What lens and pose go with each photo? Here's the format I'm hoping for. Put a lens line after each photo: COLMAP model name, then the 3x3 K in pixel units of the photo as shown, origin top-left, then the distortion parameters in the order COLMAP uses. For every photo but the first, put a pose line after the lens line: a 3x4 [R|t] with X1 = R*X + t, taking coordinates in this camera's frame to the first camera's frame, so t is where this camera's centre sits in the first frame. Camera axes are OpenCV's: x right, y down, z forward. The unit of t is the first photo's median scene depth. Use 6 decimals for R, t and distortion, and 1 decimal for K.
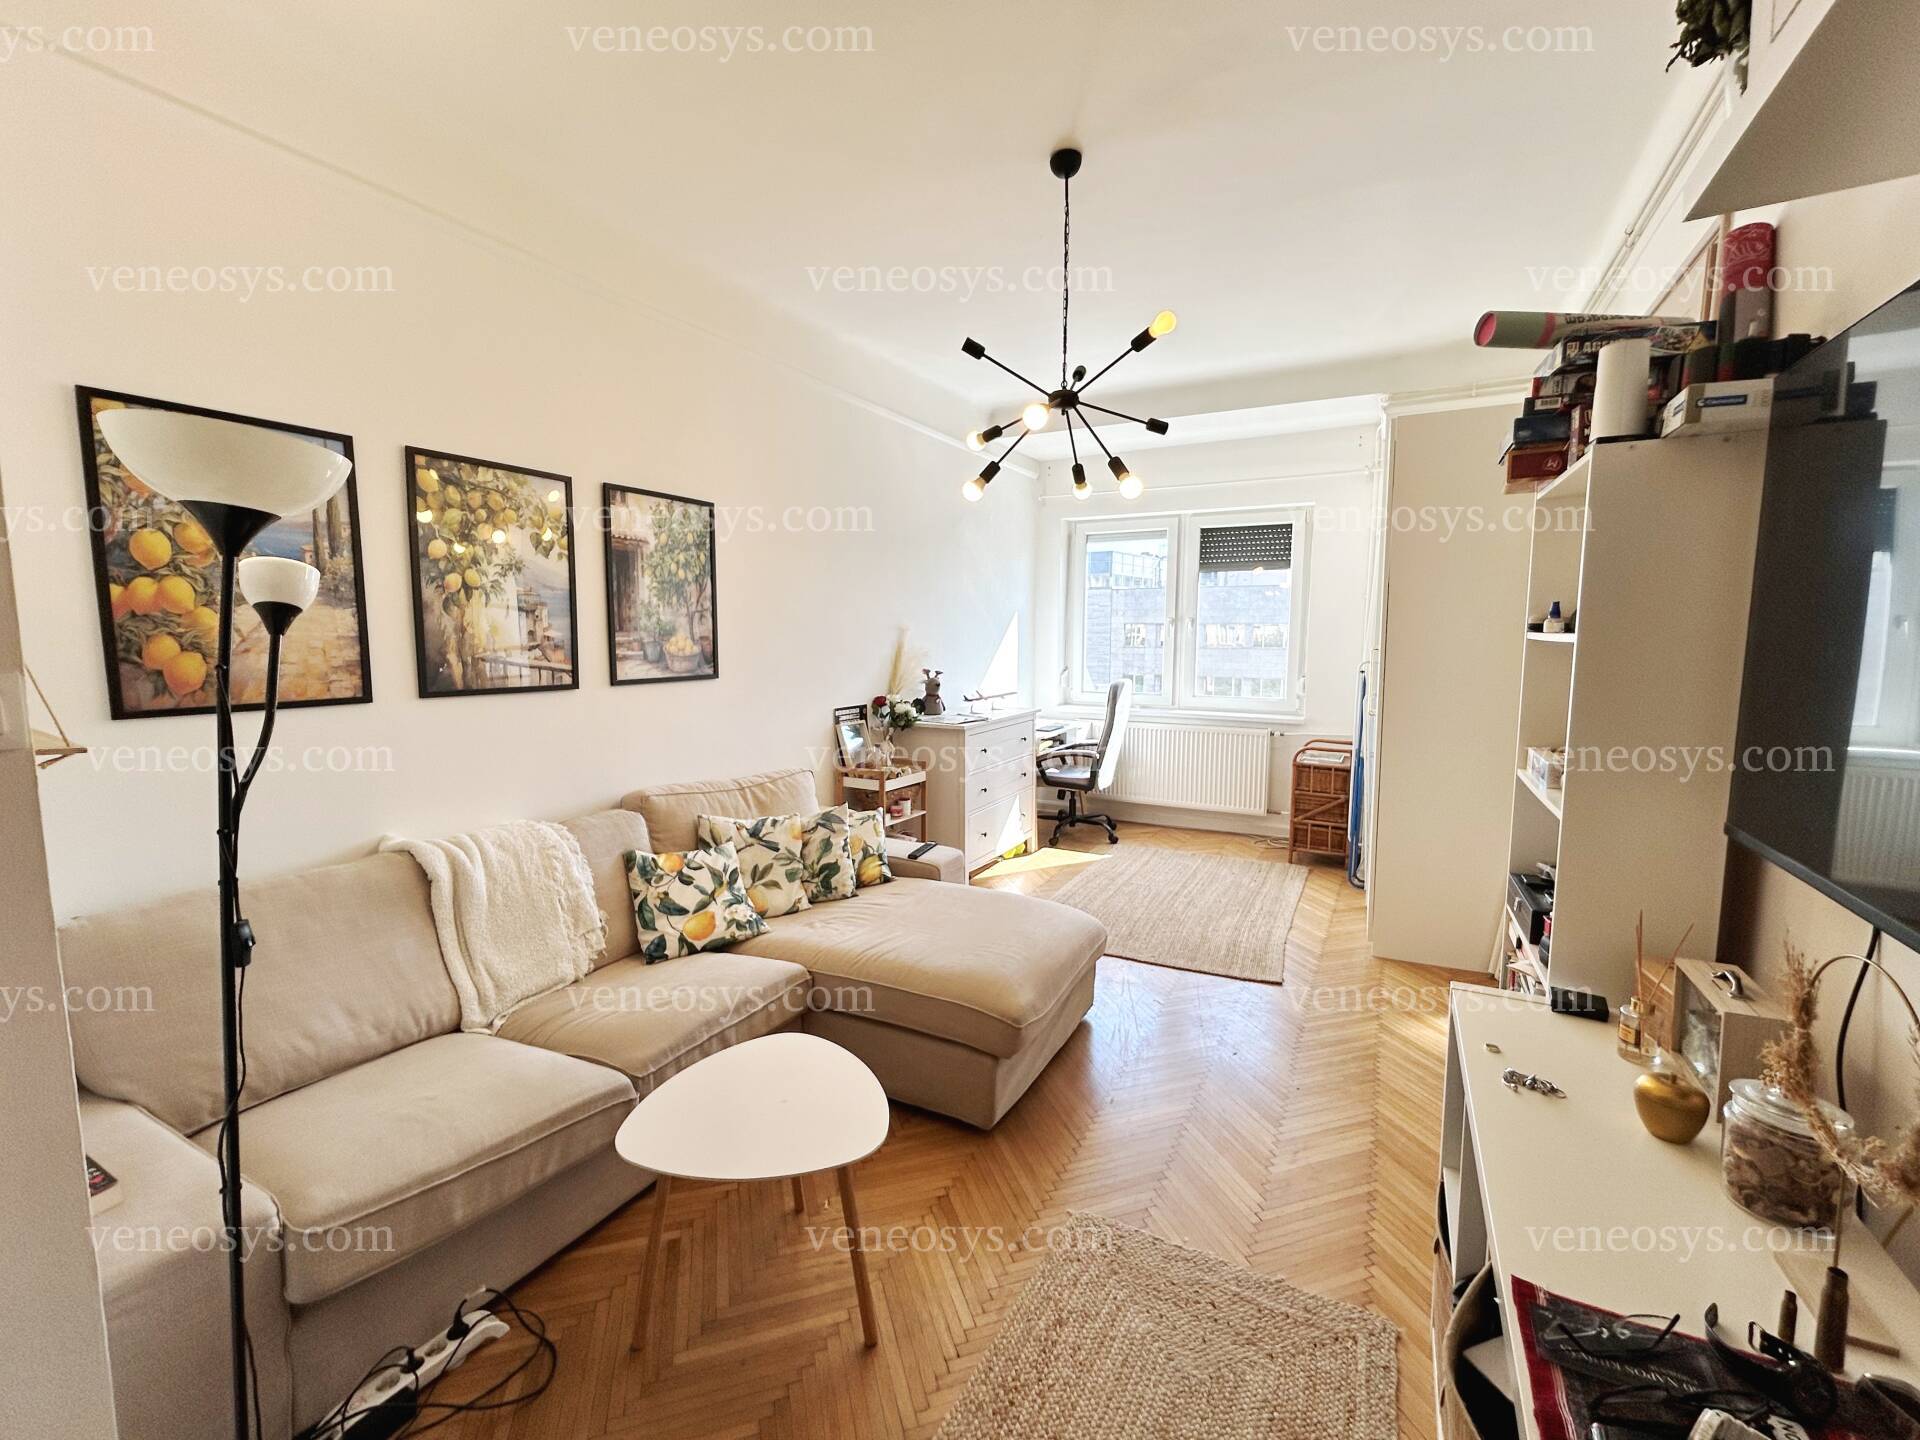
lens RADIAL K [[816.6, 0, 952.0], [0, 816.6, 718.8], [0, 0, 1]] dist [-0.000268, 0.001079]
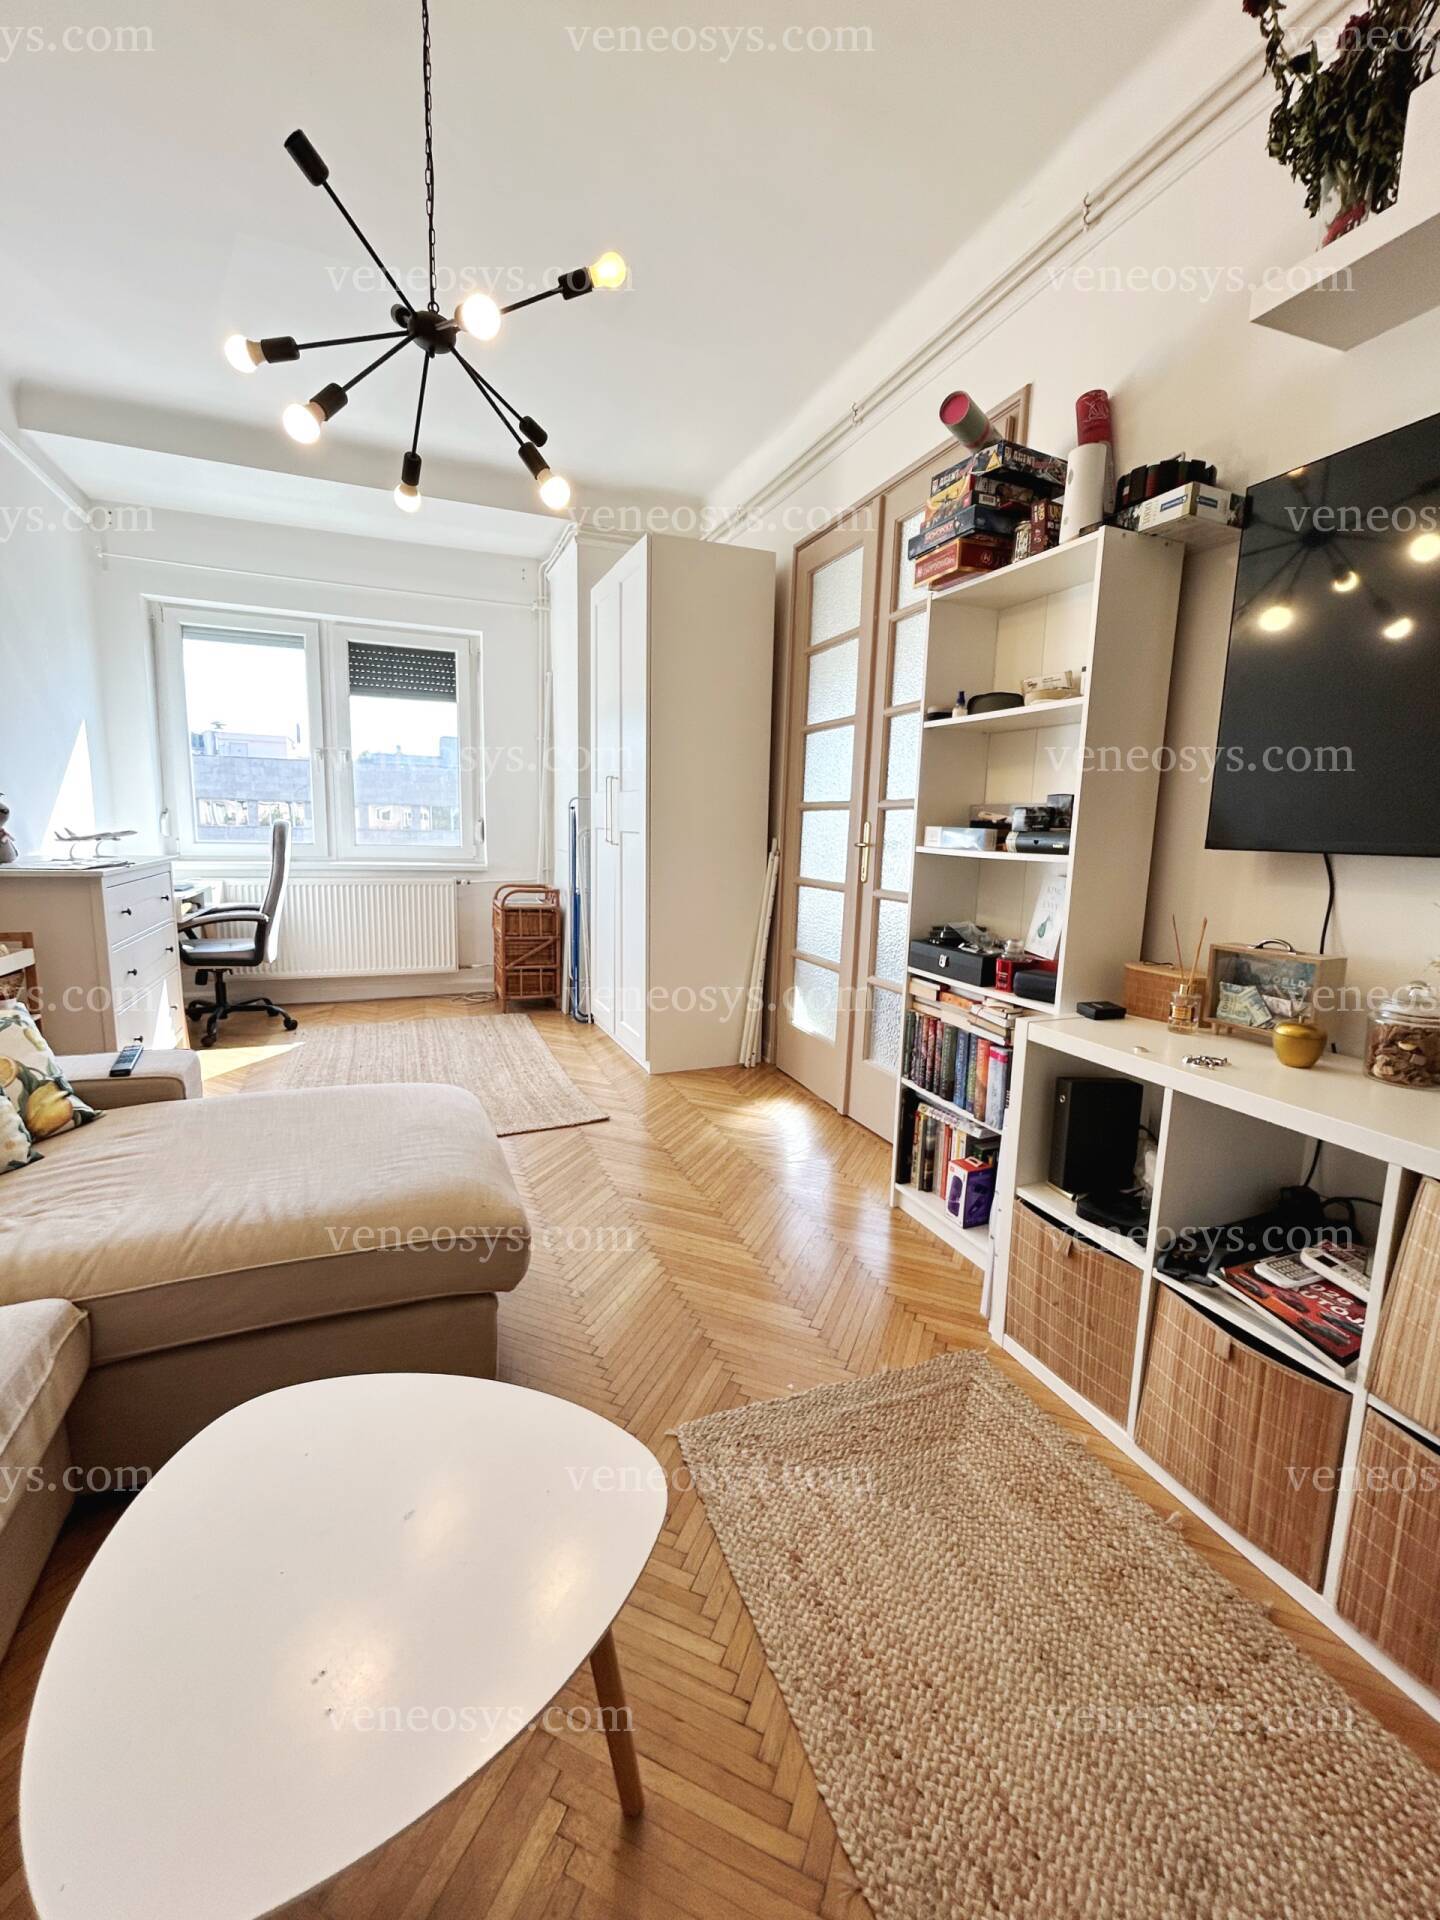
lens RADIAL K [[816.6, 0, 715.8], [0, 816.6, 956.0], [0, 0, 1]] dist [-0.000268, 0.001079]
pose [[0.635704, -0.104916, 0.764770, -0.308154], [0.057601, 0.994406, 0.088538, 0.081667], [-0.769781, -0.012233, 0.638191, 0.414581]]
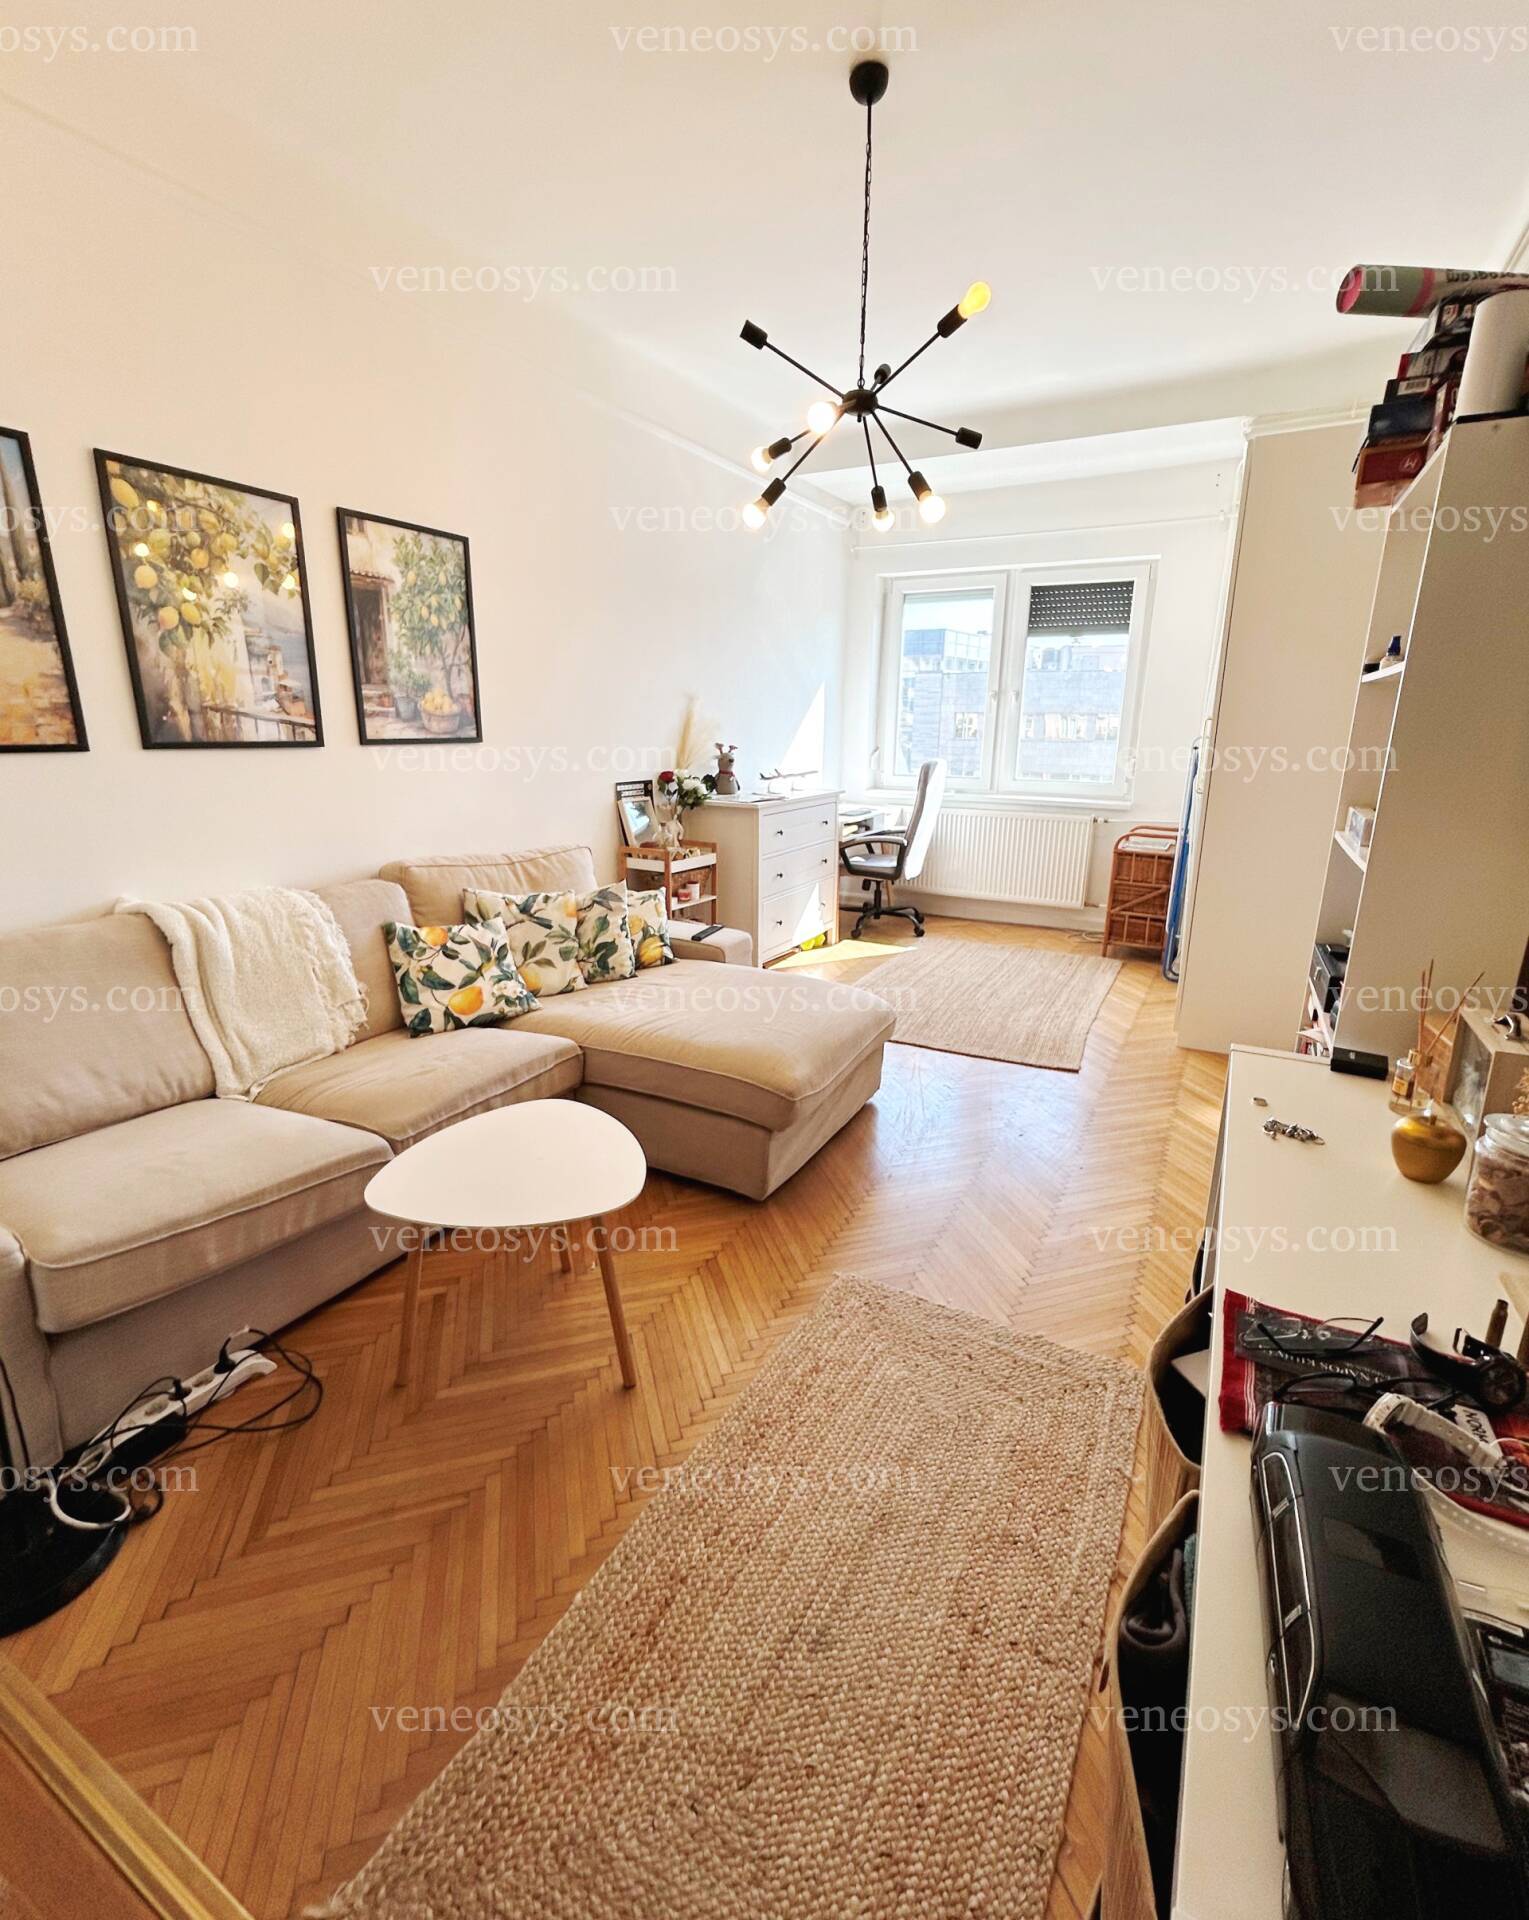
lens RADIAL K [[866.0, 0, 760.3], [0, 866.0, 956.4], [0, 0, 1]] dist [-0.003266, 0.002086]
pose [[0.999941, 0.008743, -0.006445, 0.046171], [-0.007626, 0.987630, 0.156618, 0.045596], [0.007735, -0.156560, 0.987638, 0.011509]]
